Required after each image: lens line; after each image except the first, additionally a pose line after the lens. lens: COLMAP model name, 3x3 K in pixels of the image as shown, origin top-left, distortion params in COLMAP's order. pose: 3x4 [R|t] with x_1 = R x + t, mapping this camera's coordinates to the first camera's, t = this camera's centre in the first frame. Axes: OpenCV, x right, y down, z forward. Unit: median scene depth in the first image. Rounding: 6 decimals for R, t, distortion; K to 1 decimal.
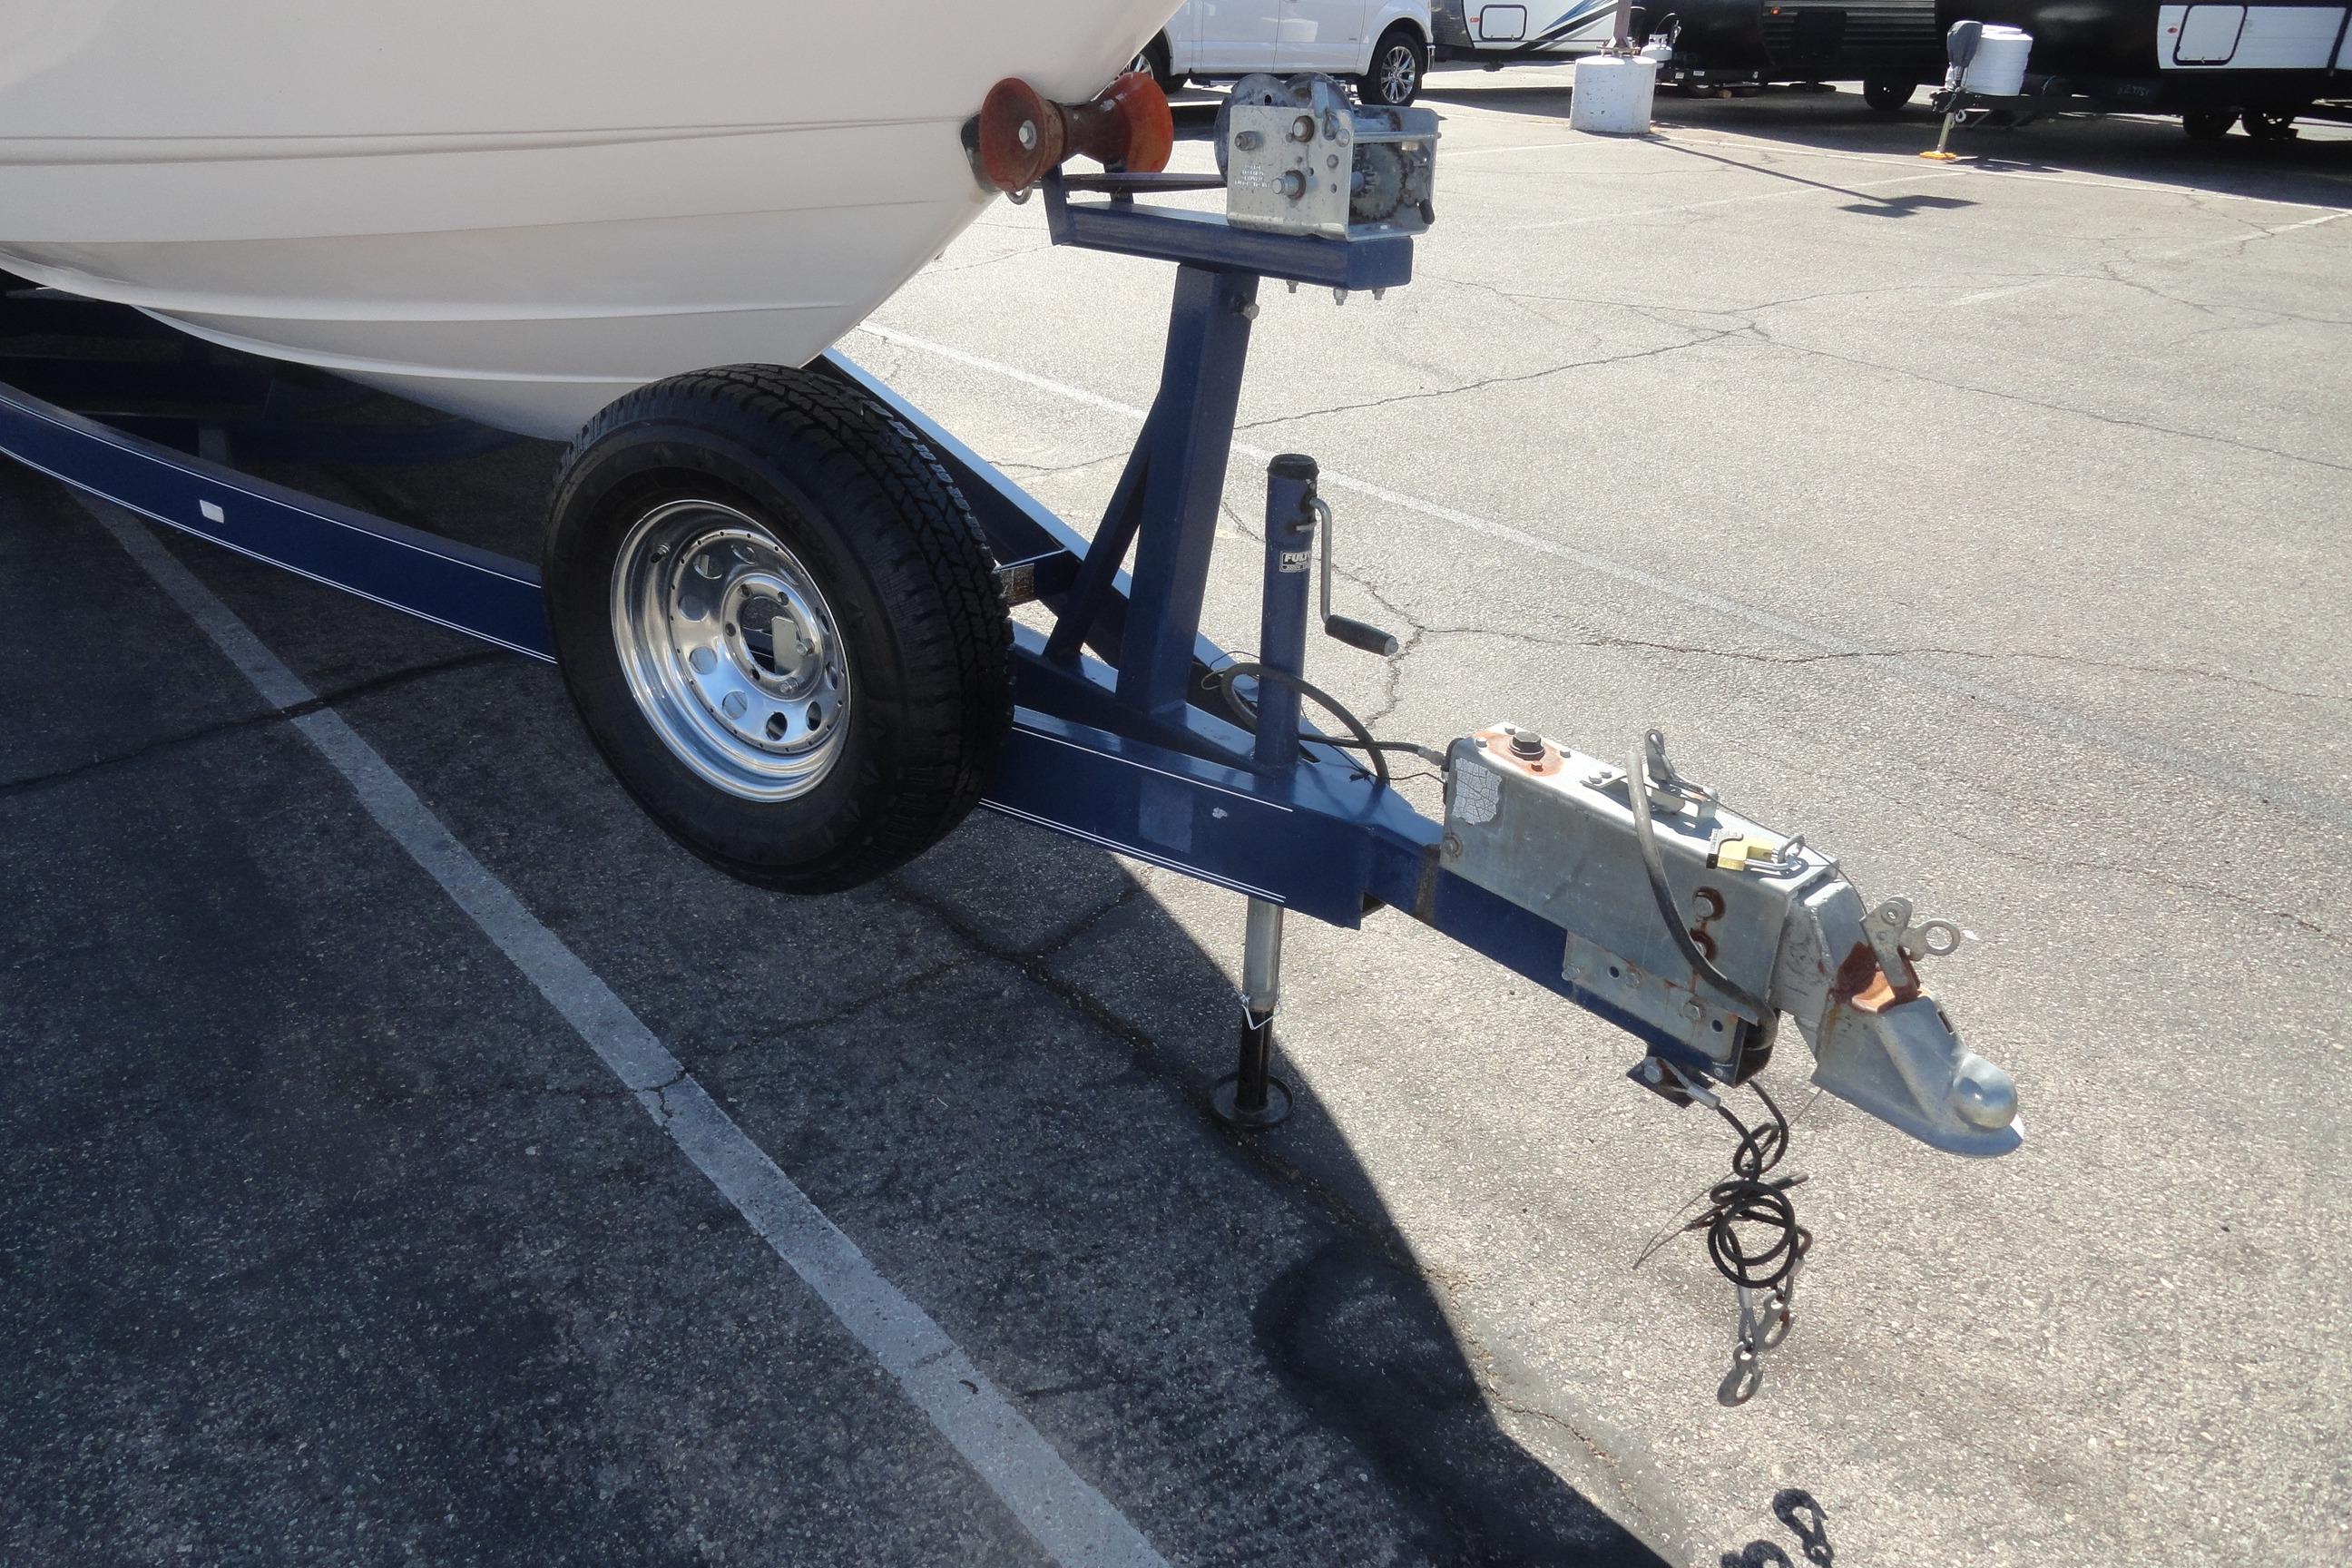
lens RADIAL K [[1592.5, 0, 1178.7], [0, 1592.5, 800.7], [0, 0, 1]] dist [-0.003130, -0.000597]
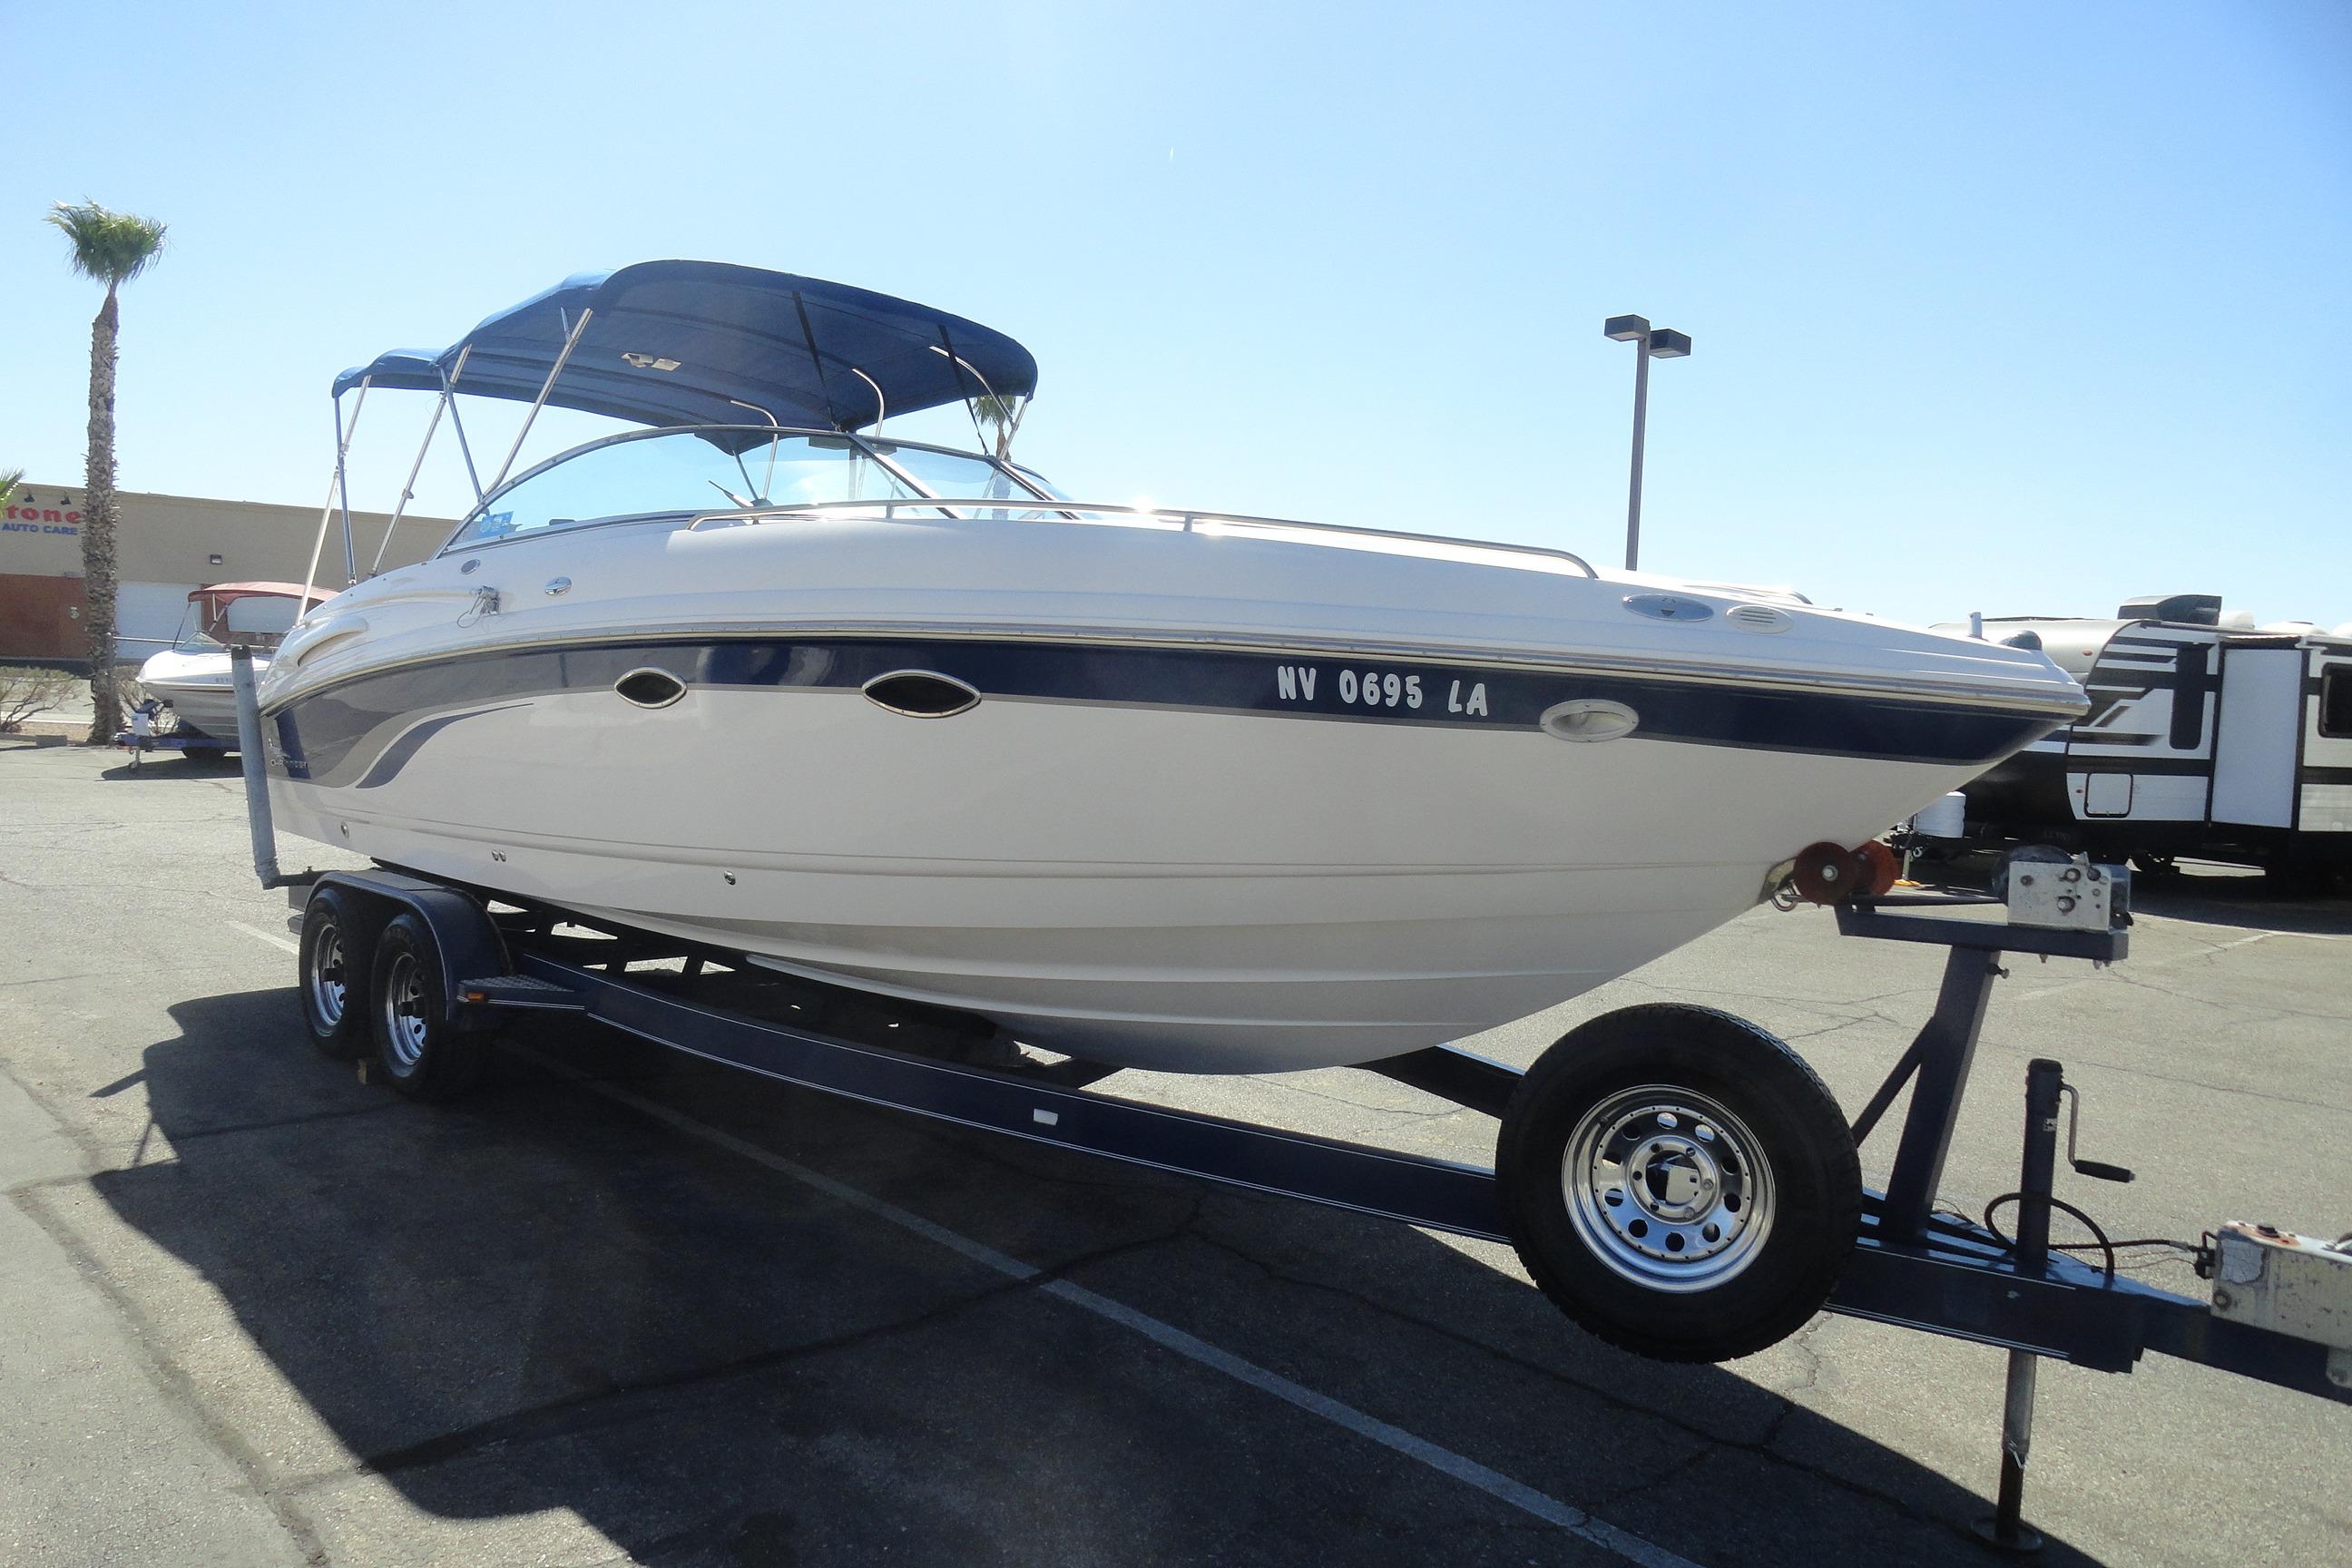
lens RADIAL K [[1592.5, 0, 1178.7], [0, 1592.5, 800.7], [0, 0, 1]] dist [-0.003130, -0.000597]
pose [[0.998751, 0.018032, 0.046598, -0.788280], [0.002999, 0.909300, -0.416130, 0.193676], [-0.049875, 0.415750, 0.908111, -0.484310]]
